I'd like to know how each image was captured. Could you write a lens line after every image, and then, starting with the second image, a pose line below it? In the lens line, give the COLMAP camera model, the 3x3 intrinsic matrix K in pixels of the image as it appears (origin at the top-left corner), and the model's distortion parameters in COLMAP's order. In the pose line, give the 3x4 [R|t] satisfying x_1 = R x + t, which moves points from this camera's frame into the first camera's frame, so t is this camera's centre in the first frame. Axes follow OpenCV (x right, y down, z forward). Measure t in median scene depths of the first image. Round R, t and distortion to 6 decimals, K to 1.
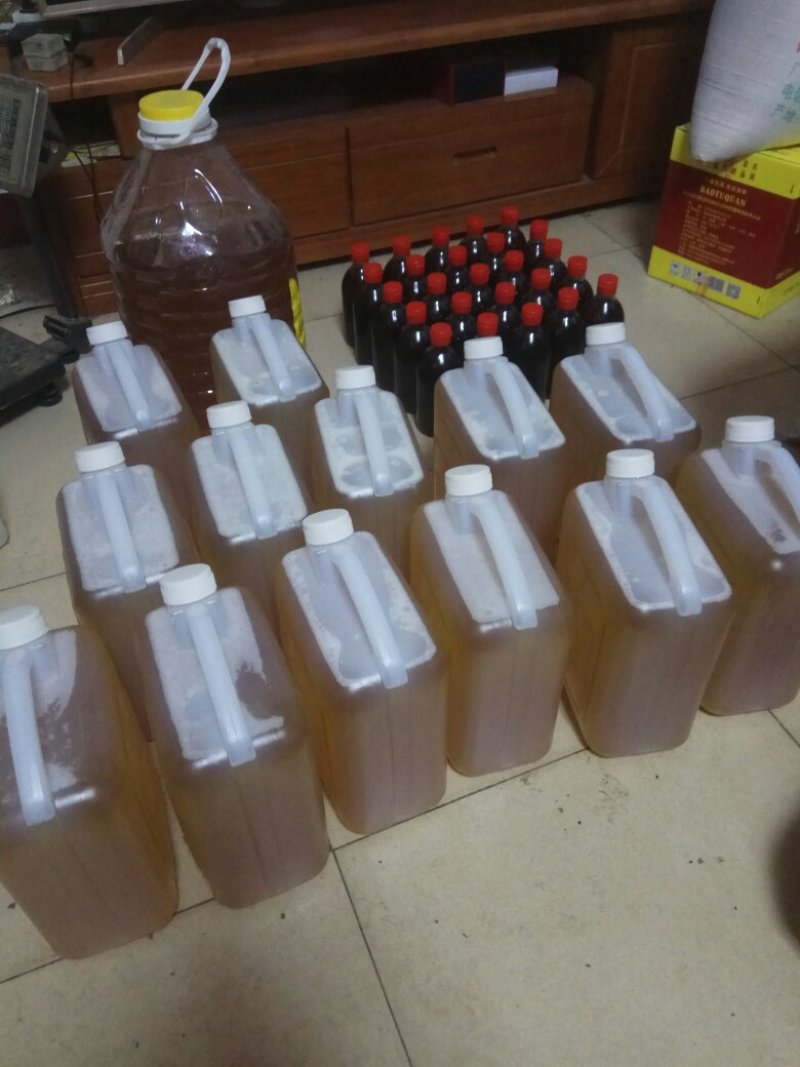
lens RADIAL K [[813.6, 0, 400.0], [0, 813.6, 533.5], [0, 0, 1]] dist [0.140660, -0.242116]
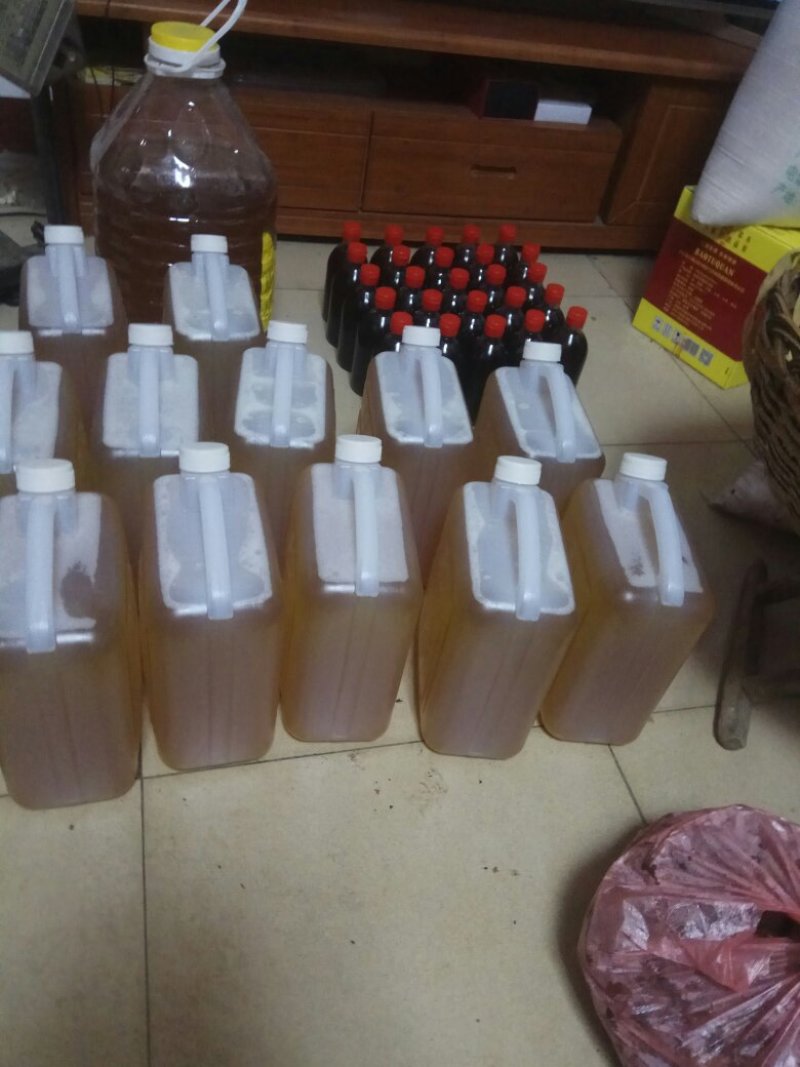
lens RADIAL K [[813.6, 0, 400.0], [0, 813.6, 533.5], [0, 0, 1]] dist [0.140660, -0.242116]
pose [[0.973392, 0.229023, 0.007546, 0.087283], [-0.228829, 0.973249, -0.020587, 0.026762], [-0.012059, 0.018312, 0.999760, -0.004737]]
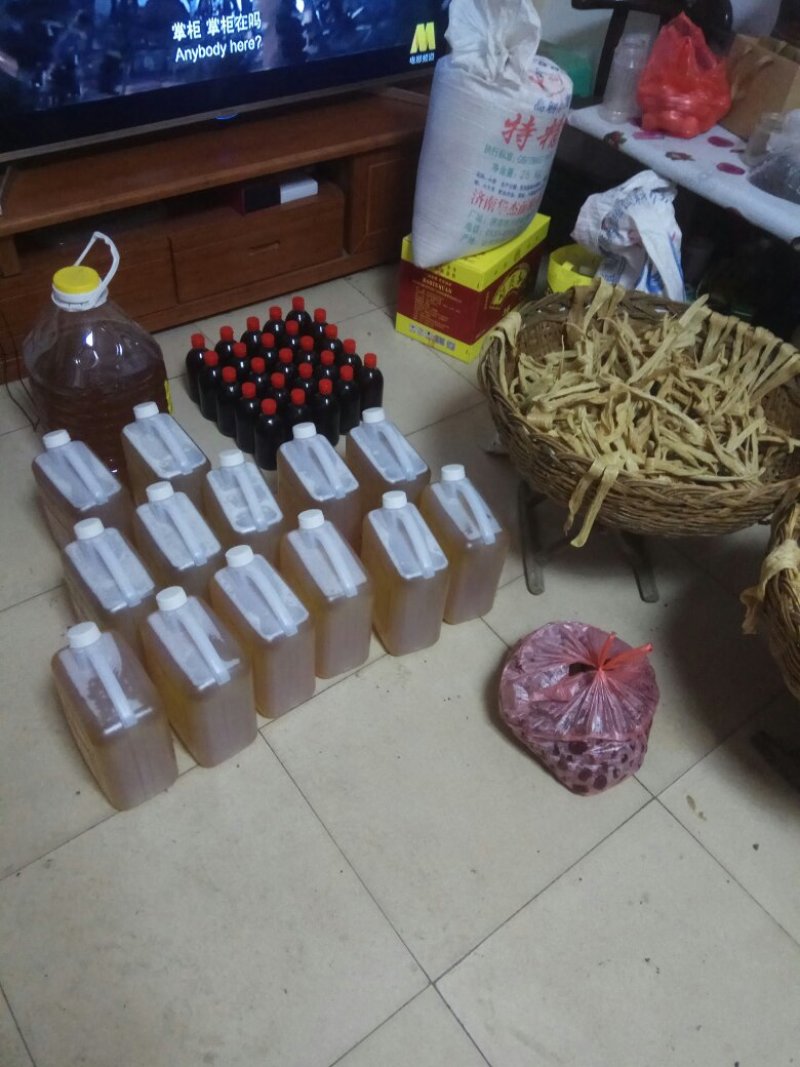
lens RADIAL K [[813.6, 0, 400.0], [0, 813.6, 533.5], [0, 0, 1]] dist [0.140660, -0.242116]
pose [[0.961815, -0.120356, 0.245818, -0.103168], [0.102764, 0.991218, 0.083230, -0.095805], [-0.253677, -0.054791, 0.965736, -0.474881]]
